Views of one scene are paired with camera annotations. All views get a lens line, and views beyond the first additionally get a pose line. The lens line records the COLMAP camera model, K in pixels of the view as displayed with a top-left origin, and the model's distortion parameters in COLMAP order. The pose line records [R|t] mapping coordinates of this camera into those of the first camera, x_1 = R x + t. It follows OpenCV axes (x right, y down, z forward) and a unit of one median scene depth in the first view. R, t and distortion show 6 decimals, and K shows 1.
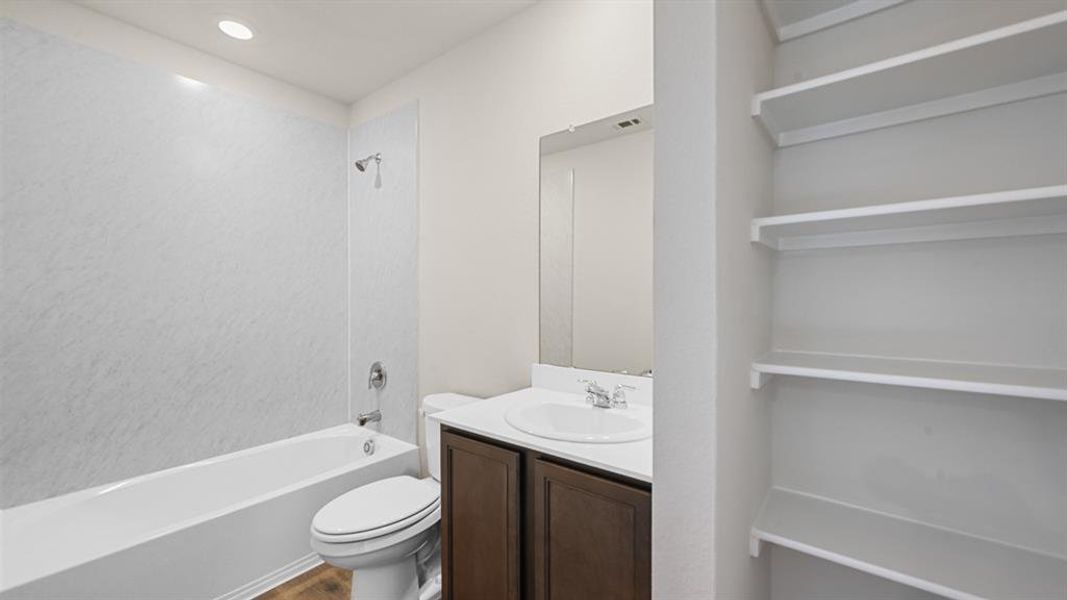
lens RADIAL K [[427.6, 0, 535.4], [0, 427.6, 277.9], [0, 0, 1]] dist [0.001320, 0.000073]
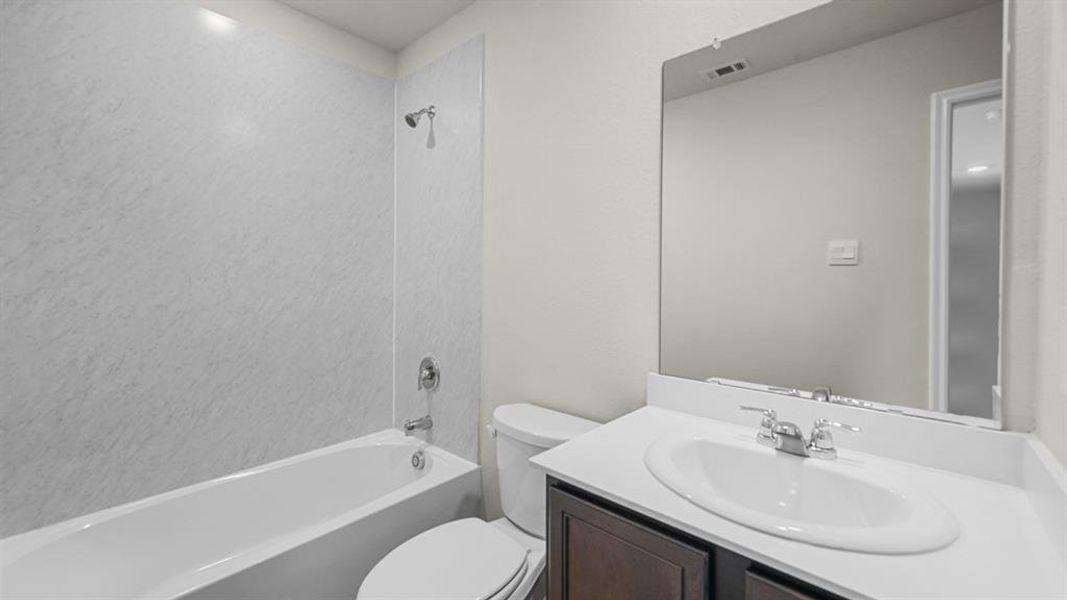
lens RADIAL K [[422.9, 0, 534.1], [0, 422.9, 257.4], [0, 0, 1]] dist [0.000788, 0.000156]
pose [[0.997935, 0.005582, -0.063992, -0.131334], [-0.005961, 0.999966, -0.005736, 0.006847], [0.063958, 0.006105, 0.997934, 0.223447]]
